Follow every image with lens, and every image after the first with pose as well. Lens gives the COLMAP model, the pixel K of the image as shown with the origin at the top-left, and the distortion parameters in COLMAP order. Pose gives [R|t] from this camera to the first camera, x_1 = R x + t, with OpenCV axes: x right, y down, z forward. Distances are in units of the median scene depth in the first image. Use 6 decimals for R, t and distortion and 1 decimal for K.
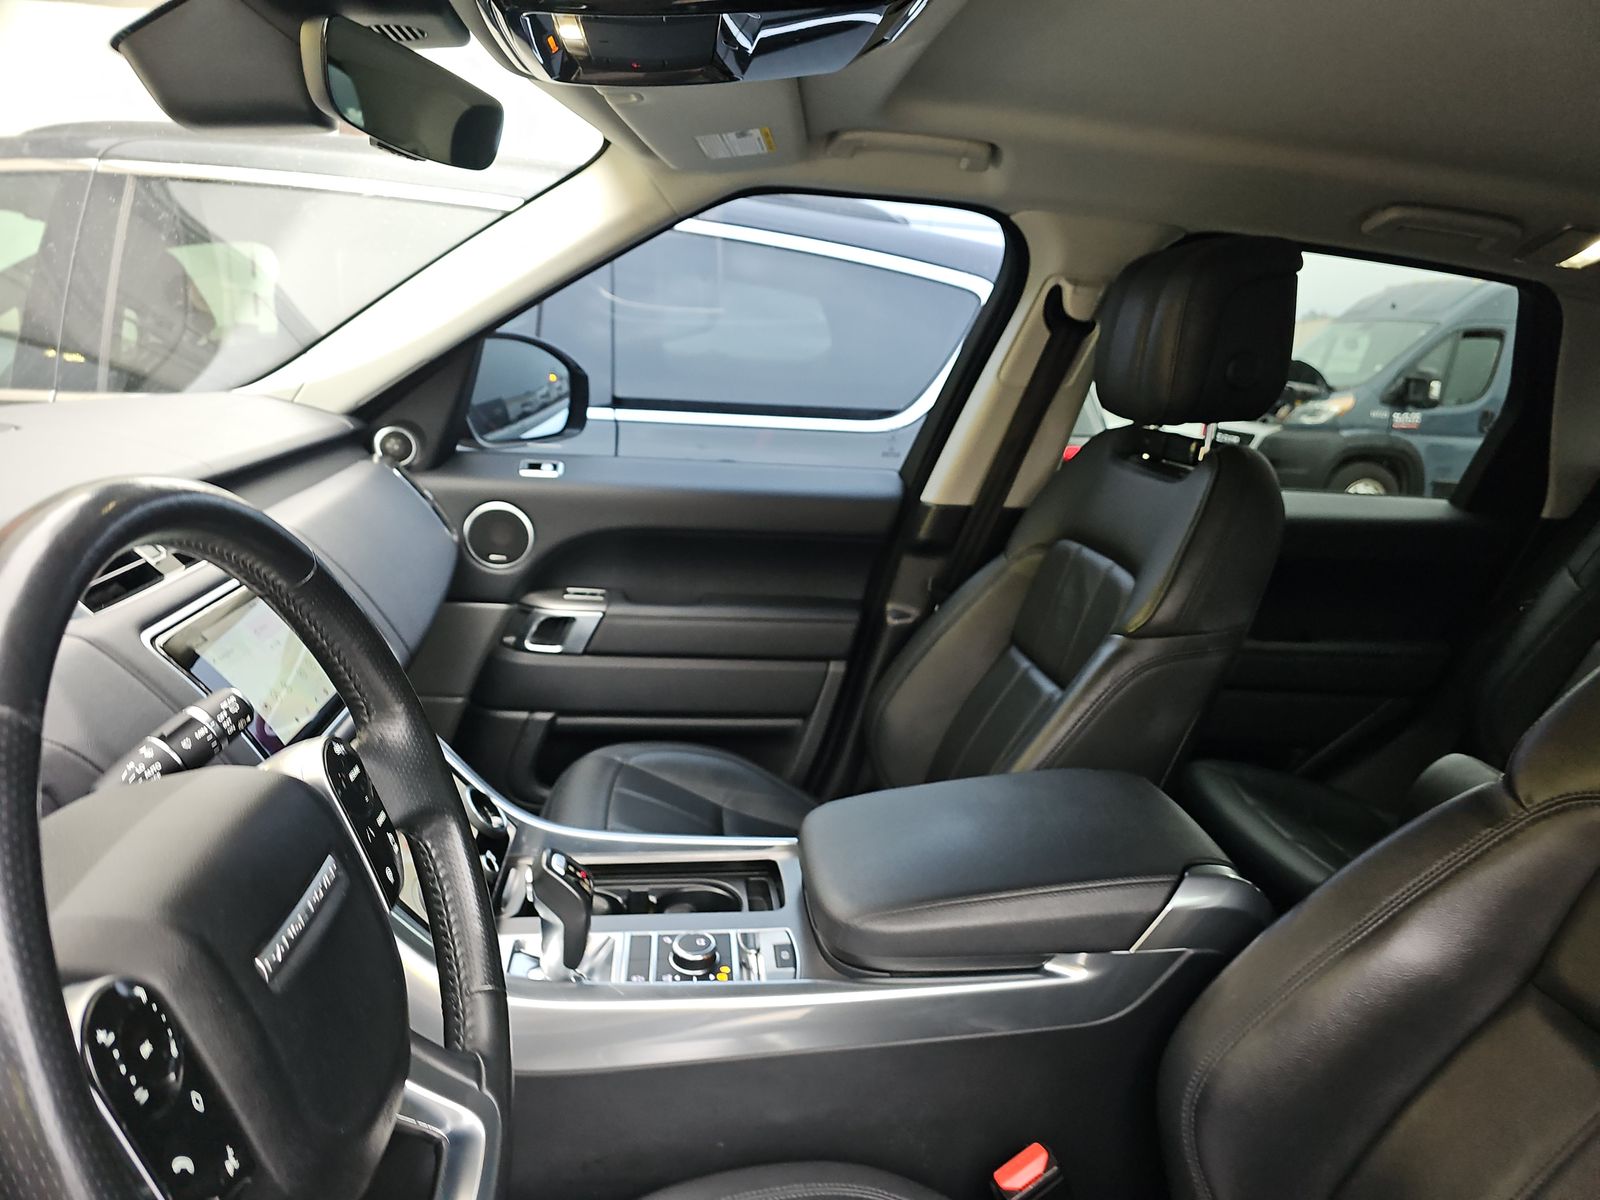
lens RADIAL K [[1063.7, 0, 794.8], [0, 1063.7, 623.0], [0, 0, 1]] dist [0.057030, -0.080940]
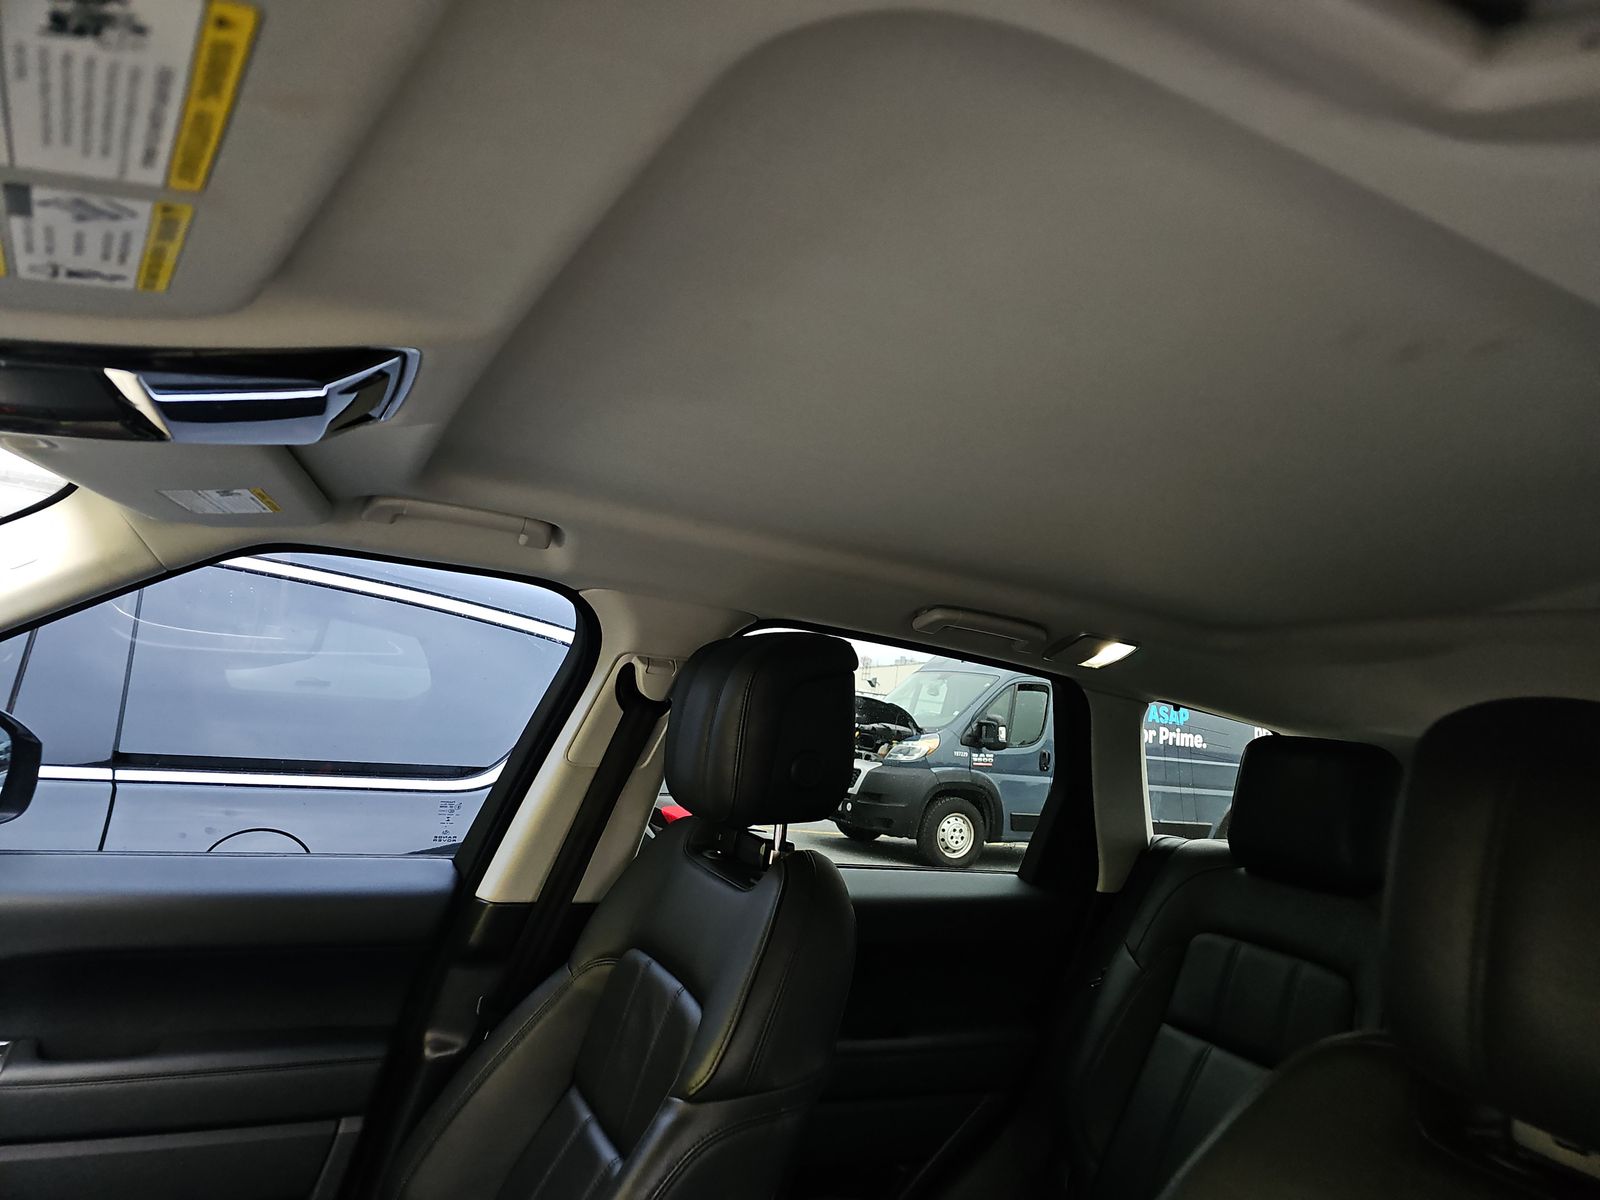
lens RADIAL K [[1090.8, 0, 800.0], [0, 1090.8, 600.0], [0, 0, 1]] dist [0.077390, -0.098951]
pose [[0.939810, 0.063705, 0.335707, 0.059790], [0.049237, 0.946966, -0.317539, -0.054559], [-0.338132, 0.314956, 0.886831, 0.073777]]
